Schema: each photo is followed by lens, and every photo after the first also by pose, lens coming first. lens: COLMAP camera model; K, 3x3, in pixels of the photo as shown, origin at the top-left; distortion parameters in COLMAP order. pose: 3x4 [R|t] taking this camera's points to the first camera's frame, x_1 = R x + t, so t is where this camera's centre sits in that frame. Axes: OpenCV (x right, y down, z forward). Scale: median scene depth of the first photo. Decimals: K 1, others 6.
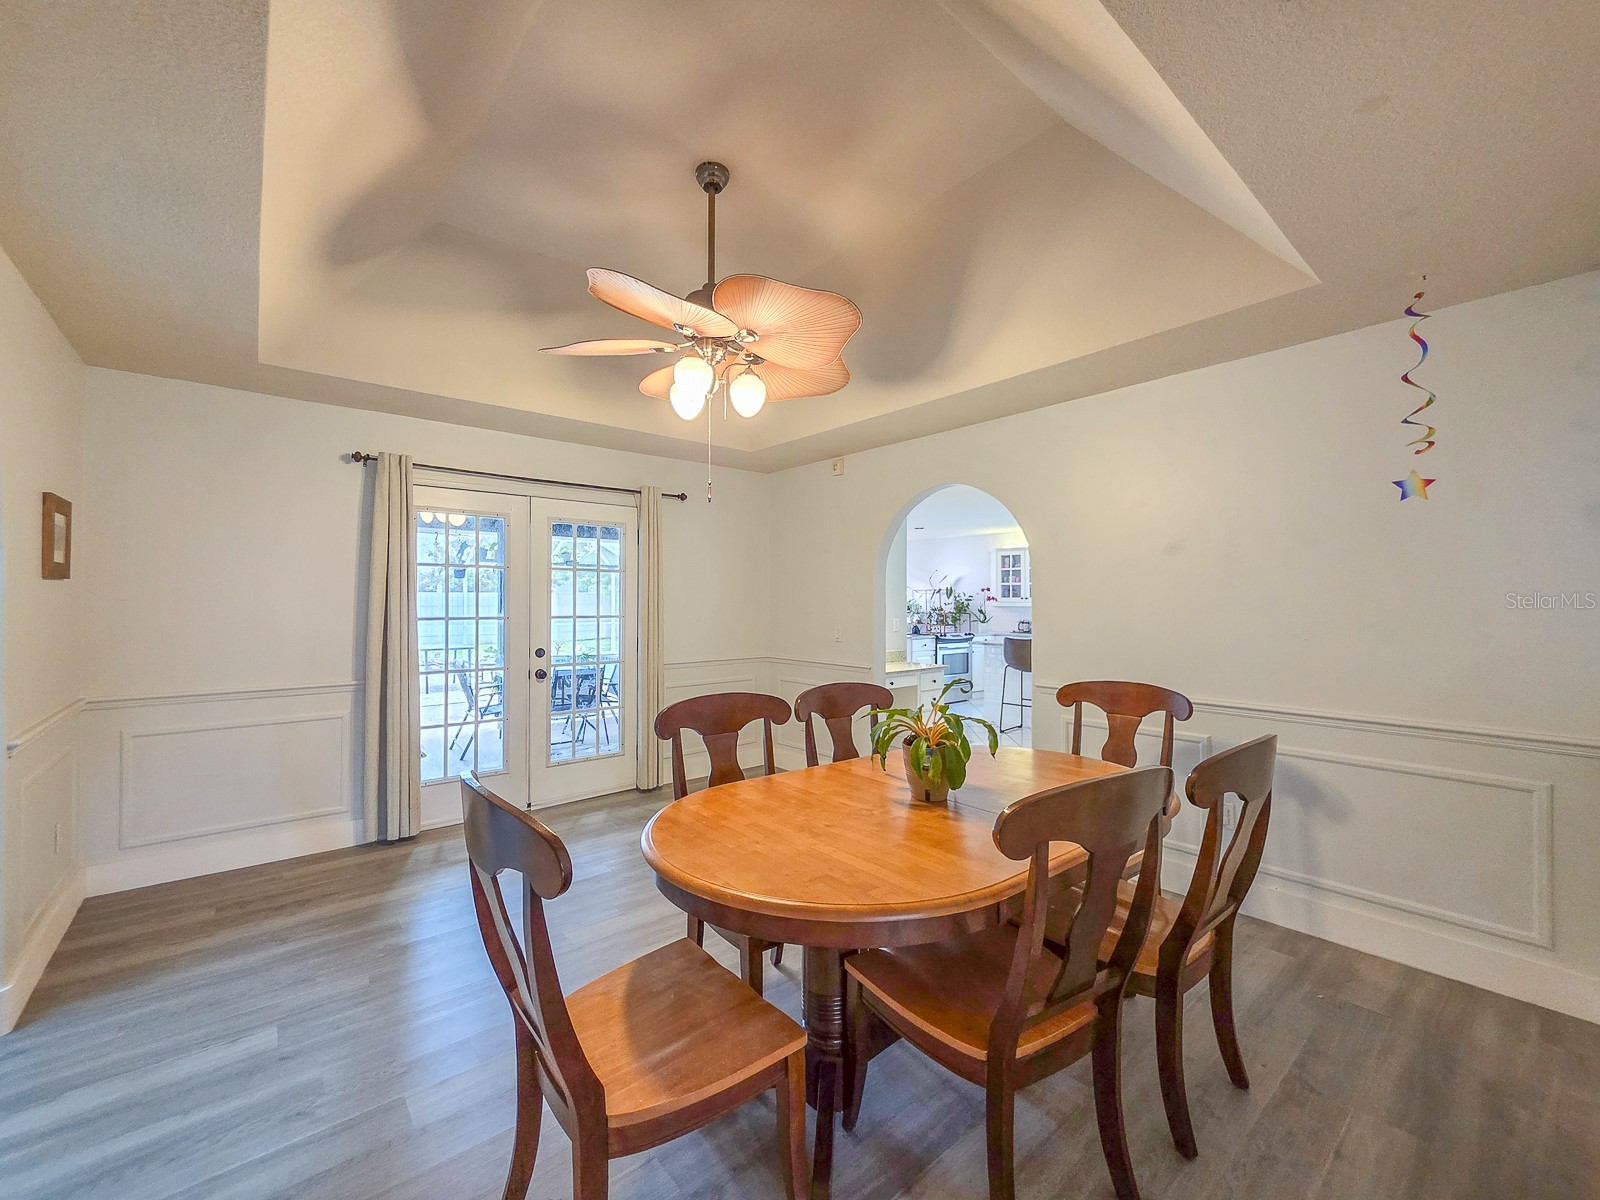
lens RADIAL K [[654.7, 0, 800.0], [0, 654.7, 600.0], [0, 0, 1]] dist [0.000511, -0.000059]
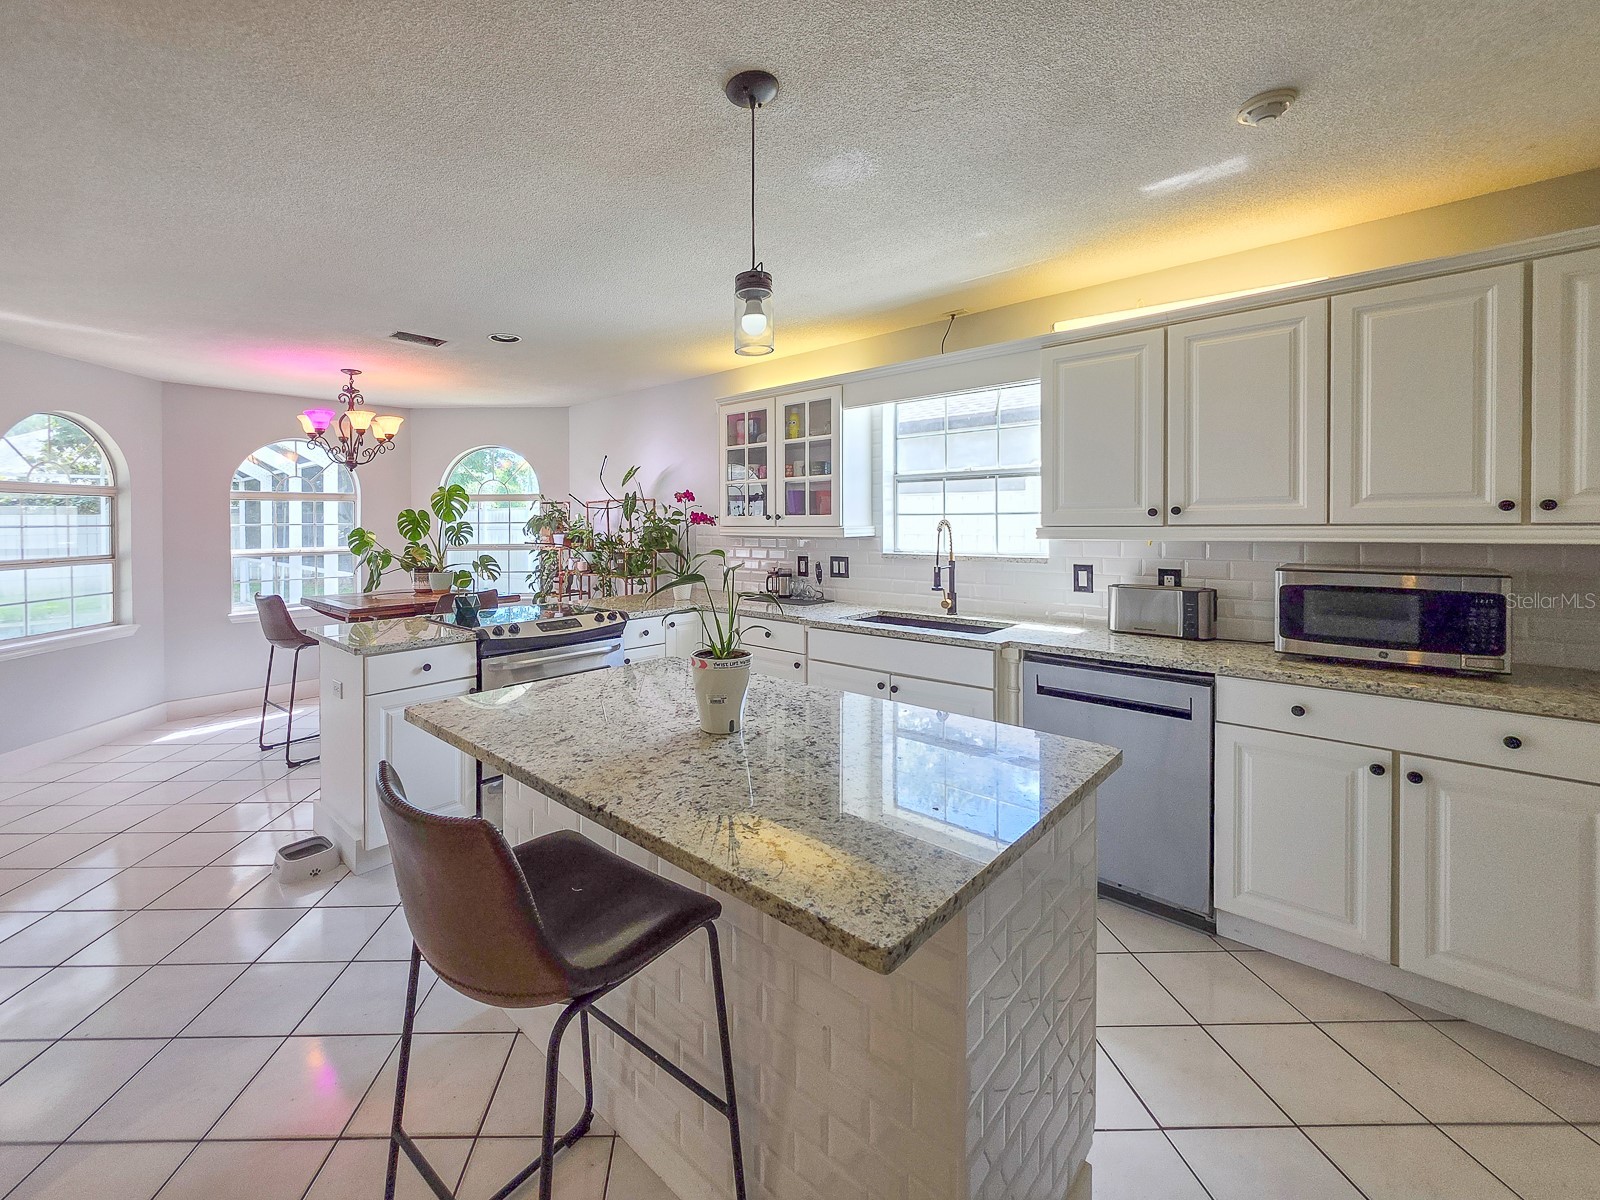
lens RADIAL K [[653.4, 0, 719.4], [0, 653.4, 588.0], [0, 0, 1]] dist [-0.000366, 0.000103]
pose [[0.996746, -0.017954, 0.078584, 0.270351], [0.009450, 0.994184, 0.107278, -0.002566], [-0.080053, -0.106187, 0.991119, 0.578852]]
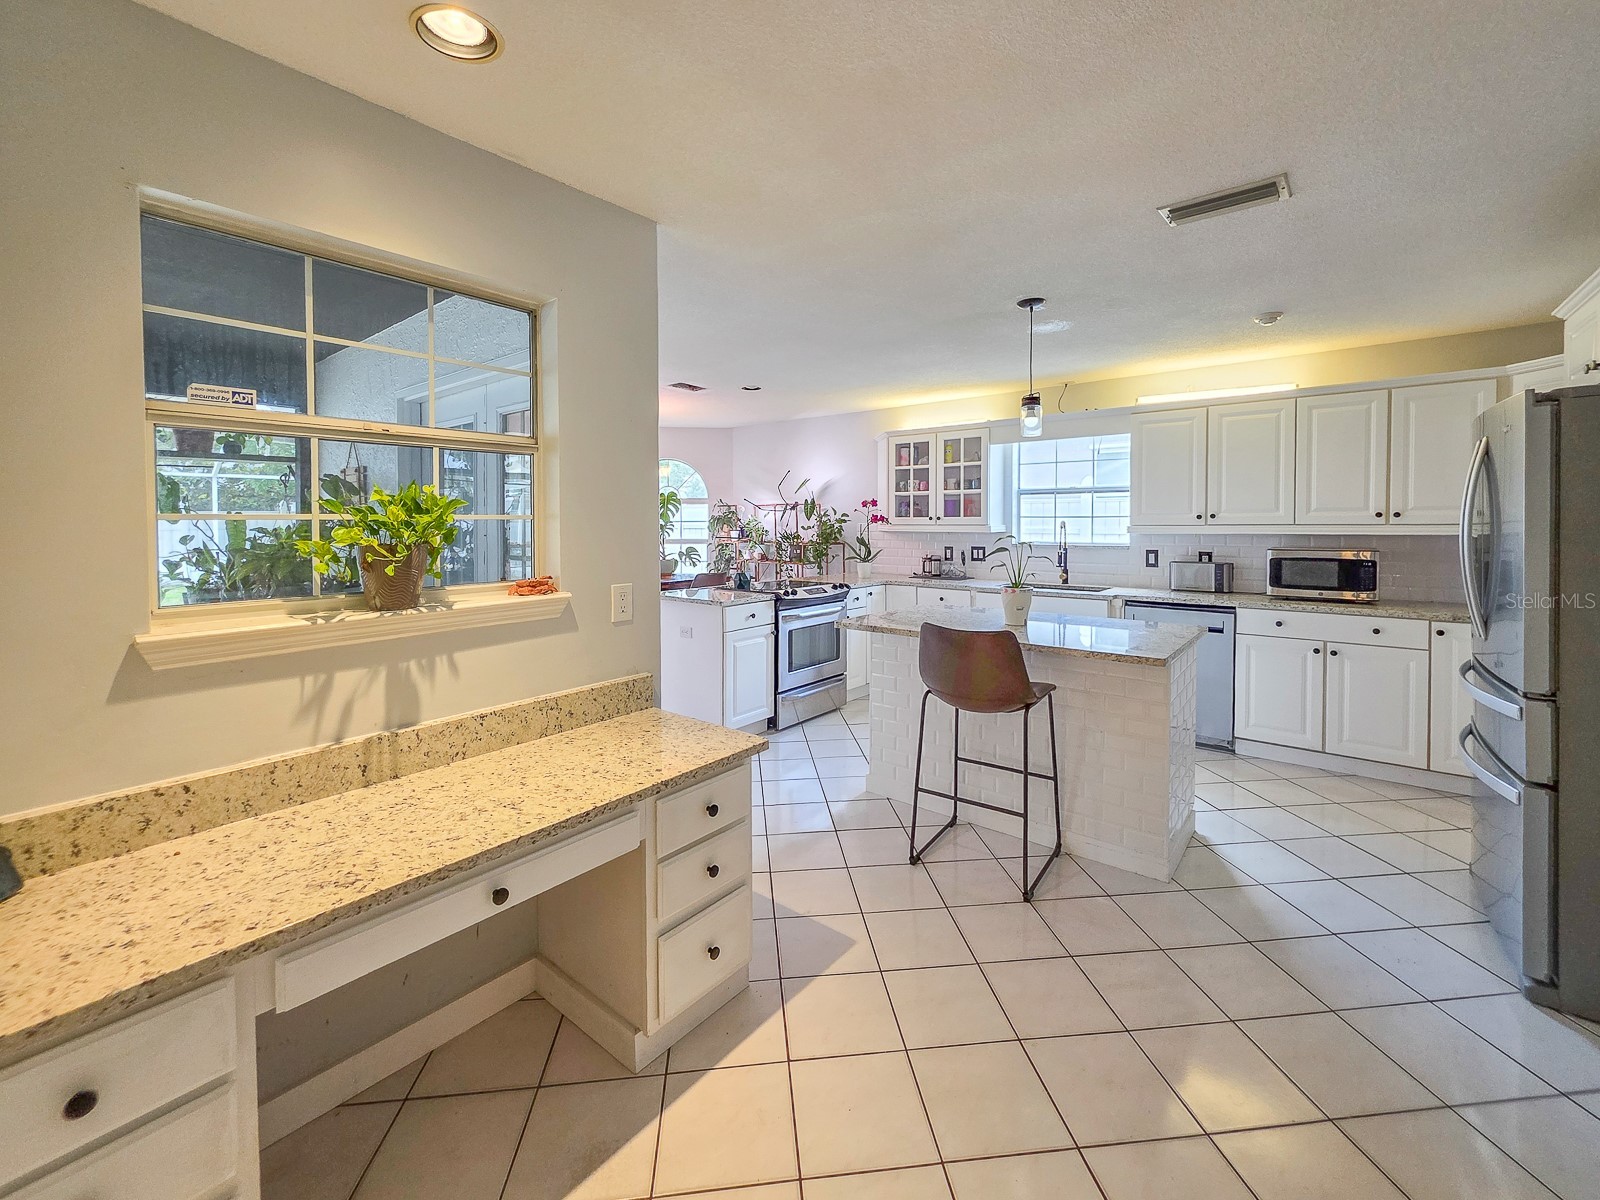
lens RADIAL K [[654.7, 0, 800.0], [0, 654.7, 600.0], [0, 0, 1]] dist [0.000511, -0.000059]
pose [[0.983313, -0.026199, 0.180023, 0.116743], [0.003537, 0.992142, 0.125069, -0.003660], [-0.181885, -0.122345, 0.975679, 0.436631]]
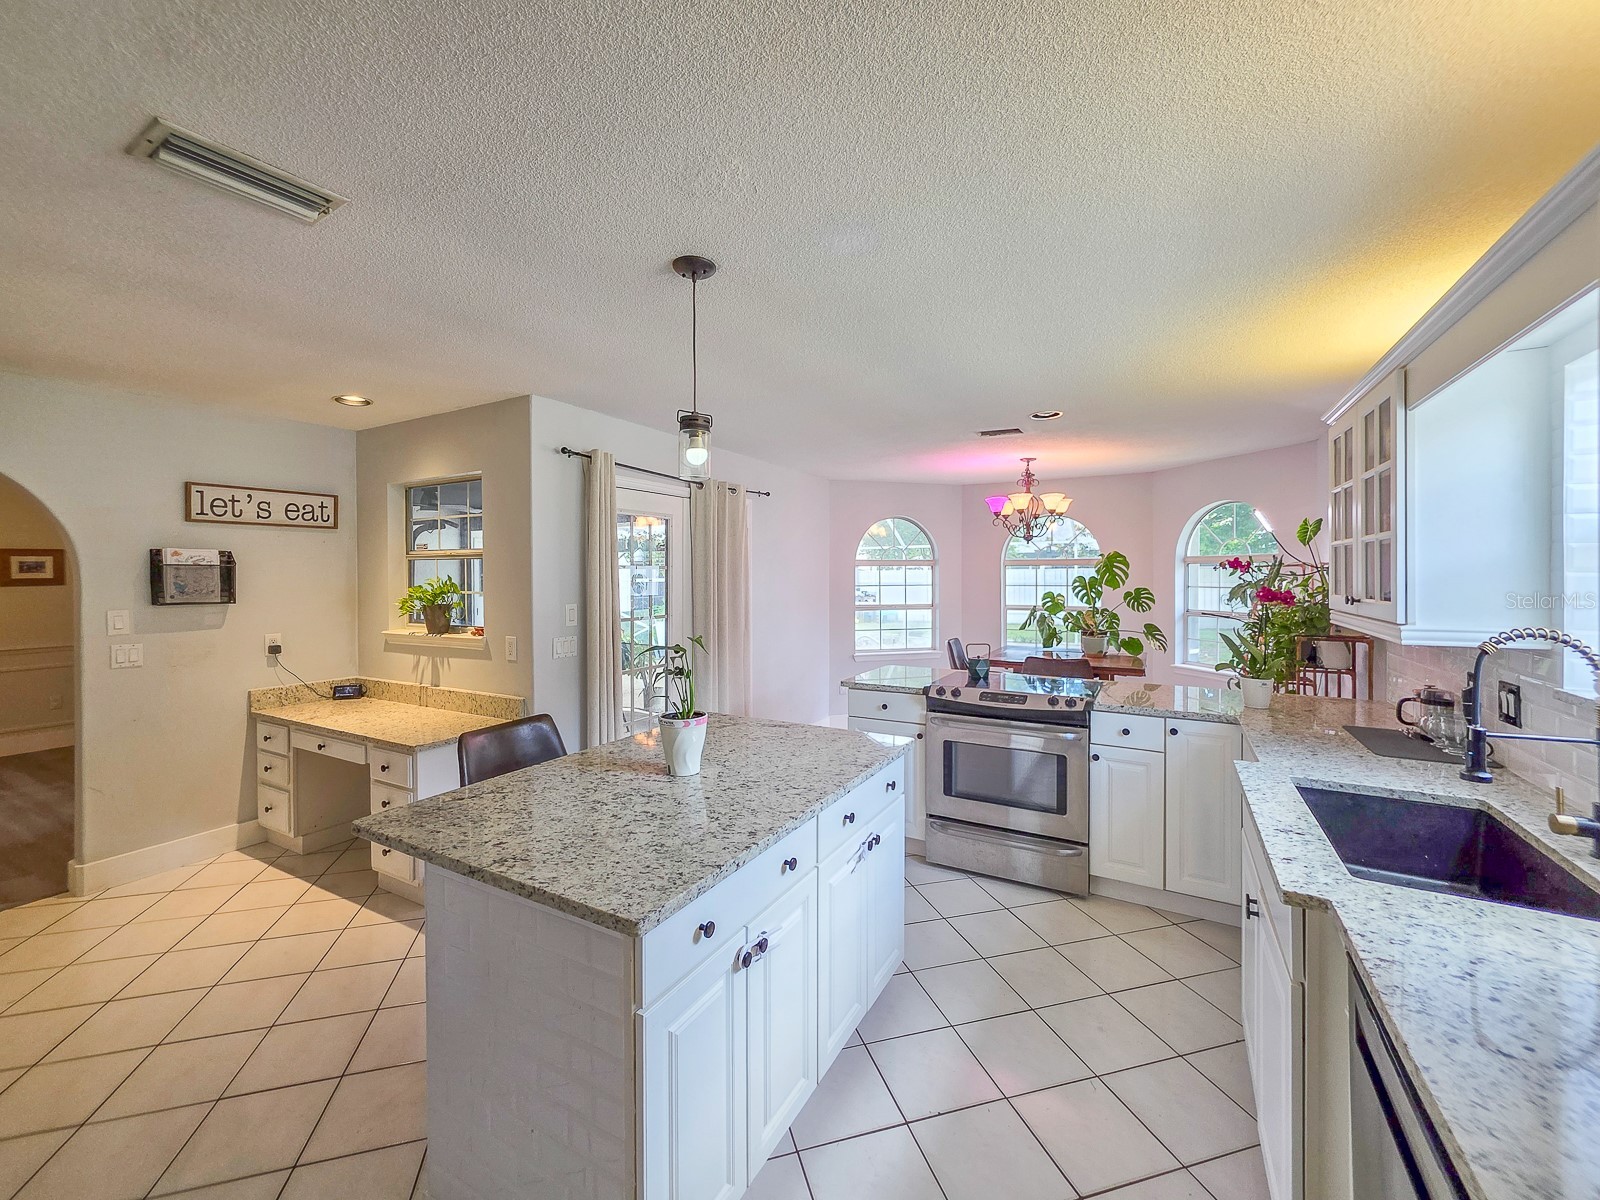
lens RADIAL K [[654.7, 0, 800.0], [0, 654.7, 600.0], [0, 0, 1]] dist [0.000511, -0.000059]
pose [[0.350400, 0.034250, -0.935974, 0.486465], [0.005182, 0.999245, 0.038506, -0.012572], [0.936586, -0.018343, 0.349958, 0.698483]]
